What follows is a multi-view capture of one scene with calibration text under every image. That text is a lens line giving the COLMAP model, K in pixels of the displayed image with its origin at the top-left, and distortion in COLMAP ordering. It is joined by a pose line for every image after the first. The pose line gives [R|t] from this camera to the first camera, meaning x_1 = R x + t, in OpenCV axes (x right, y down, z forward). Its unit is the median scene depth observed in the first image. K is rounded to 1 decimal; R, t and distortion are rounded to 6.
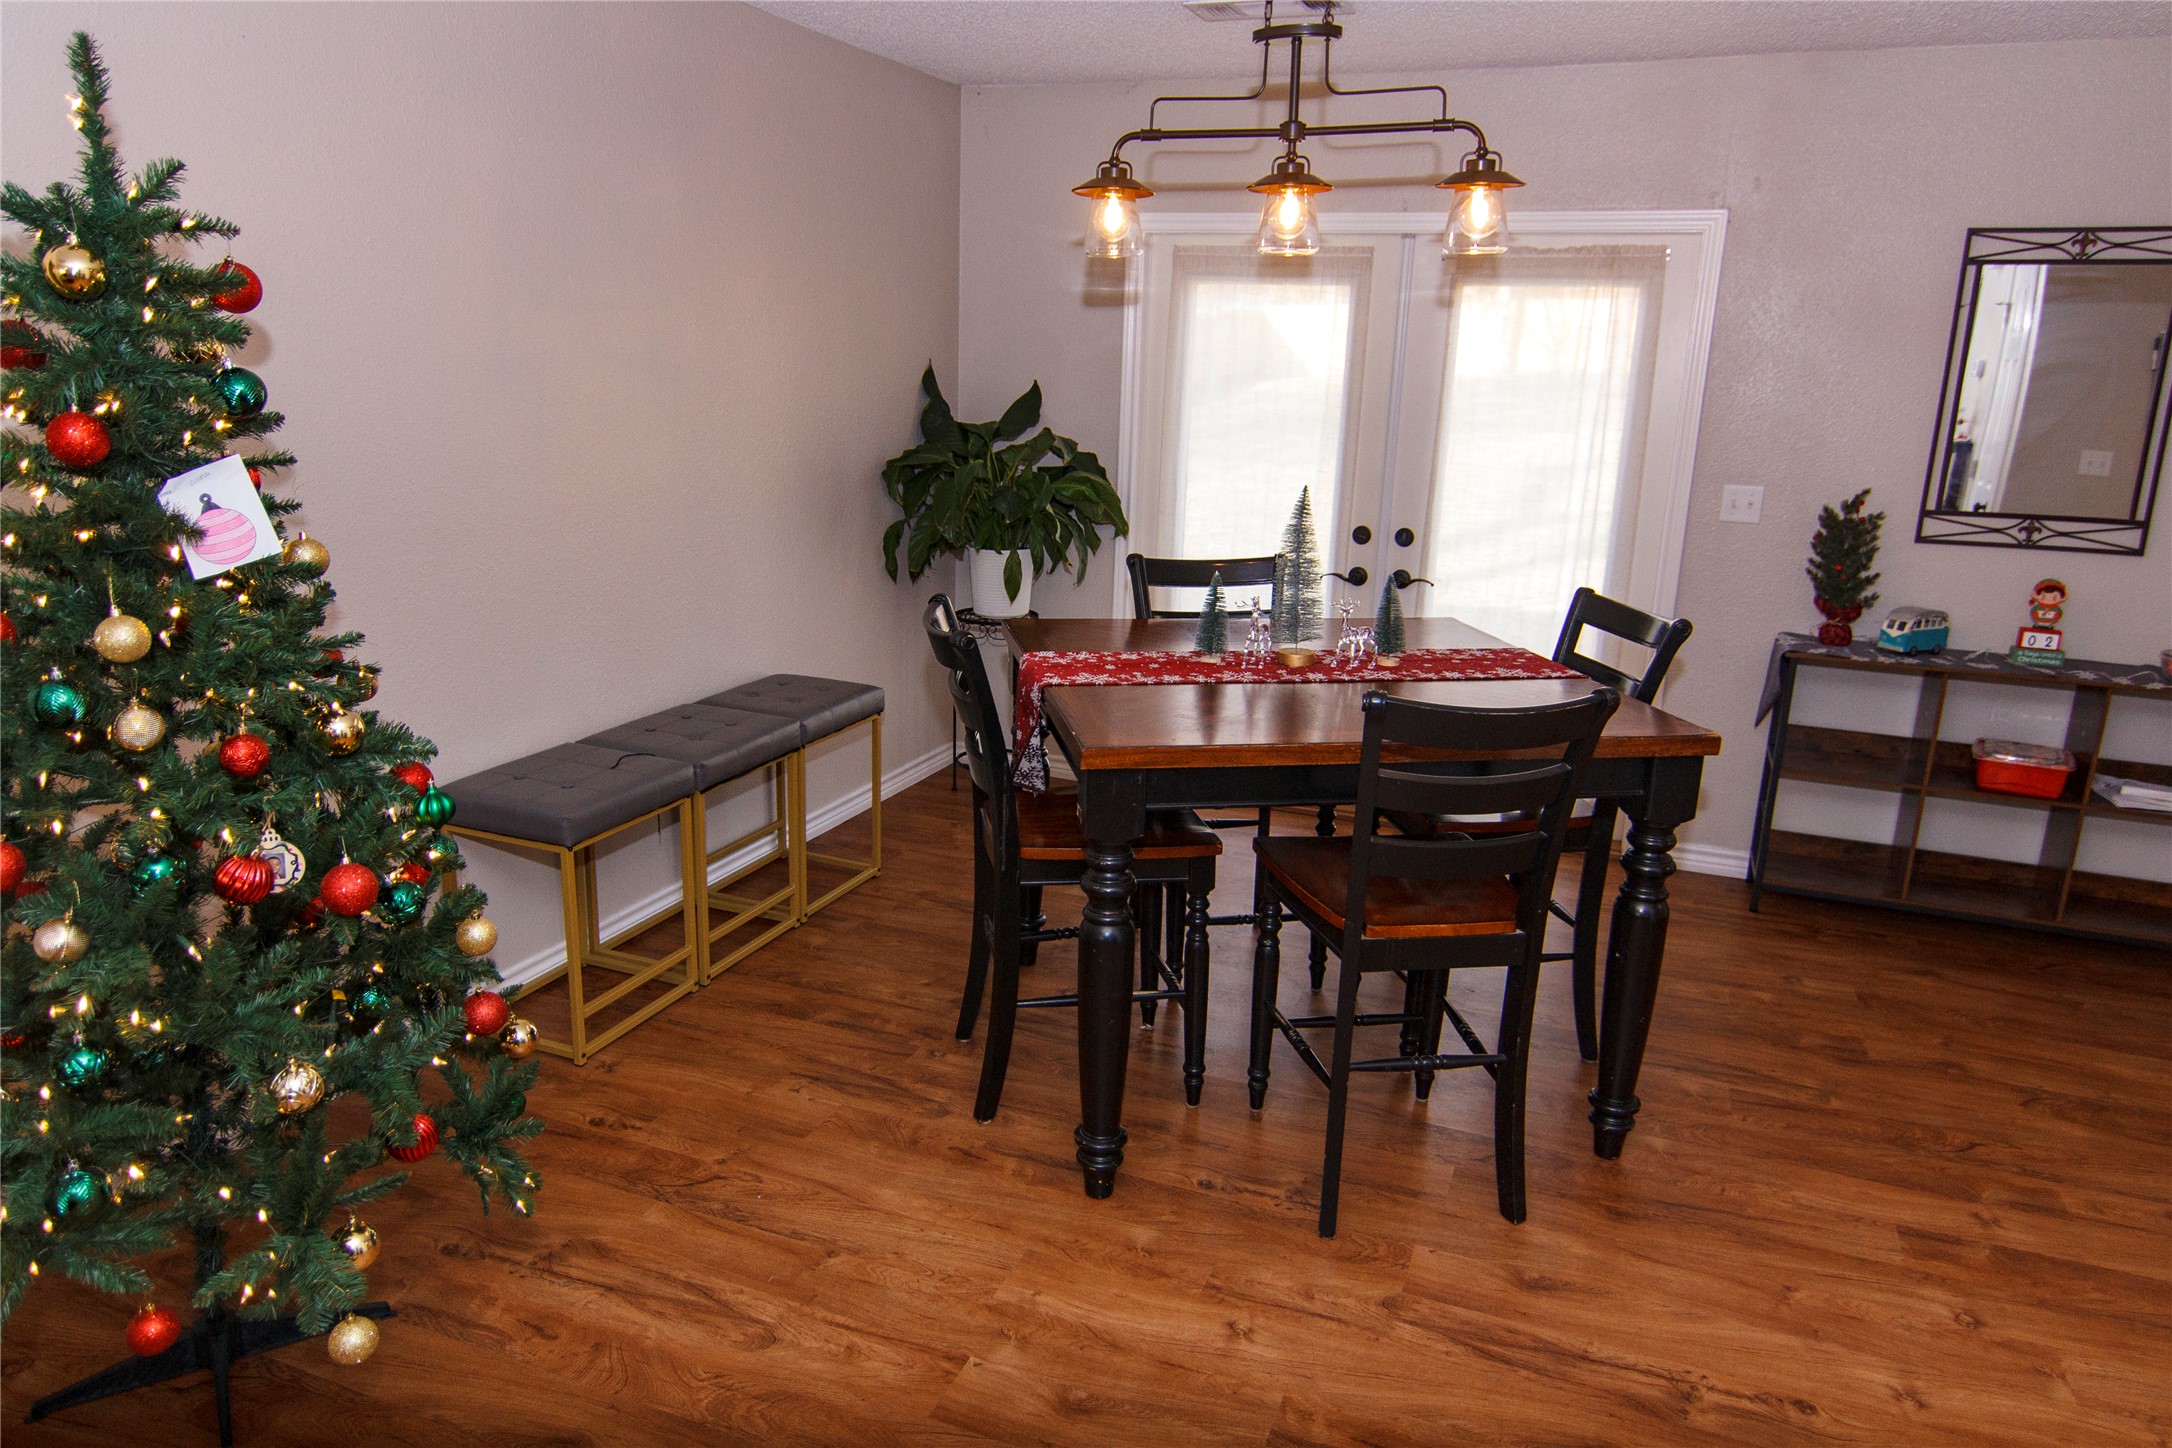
lens RADIAL K [[1392.8, 0, 1086.0], [0, 1392.8, 724.0], [0, 0, 1]] dist [-0.000683, -0.000801]
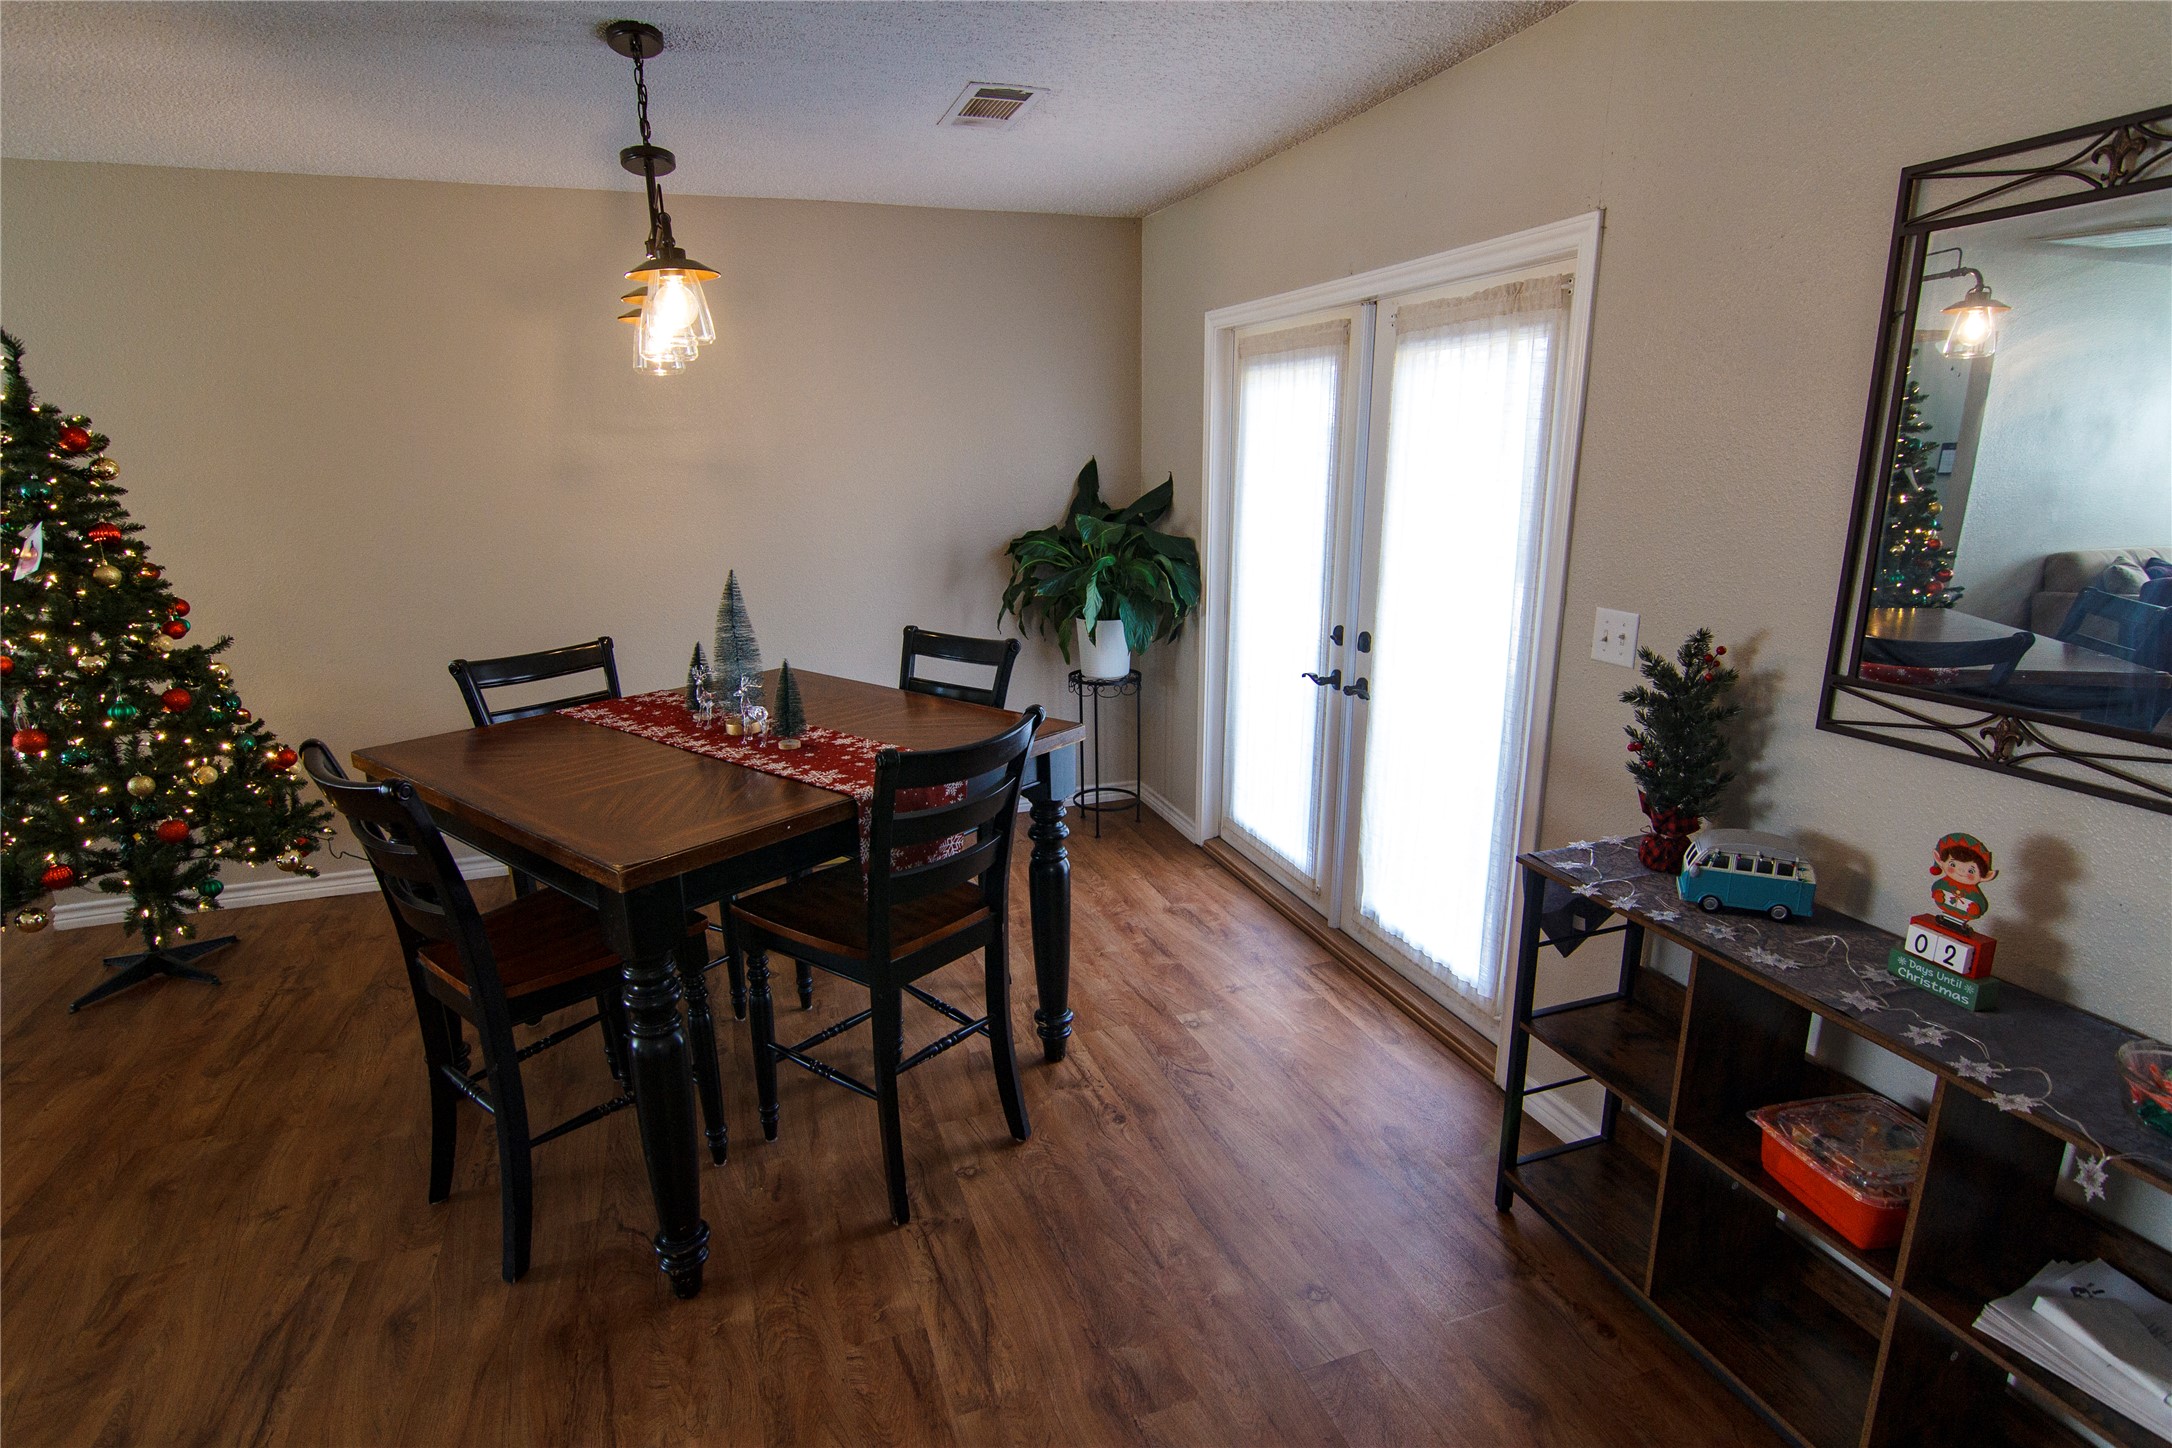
lens RADIAL K [[1083.8, 0, 1086.0], [0, 1083.8, 724.0], [0, 0, 1]] dist [0.001100, 0.000461]
pose [[0.665720, 0.152975, -0.730353, 0.737919], [-0.162425, 0.984999, 0.058260, -0.111107], [0.728309, 0.079843, 0.680581, 0.478324]]
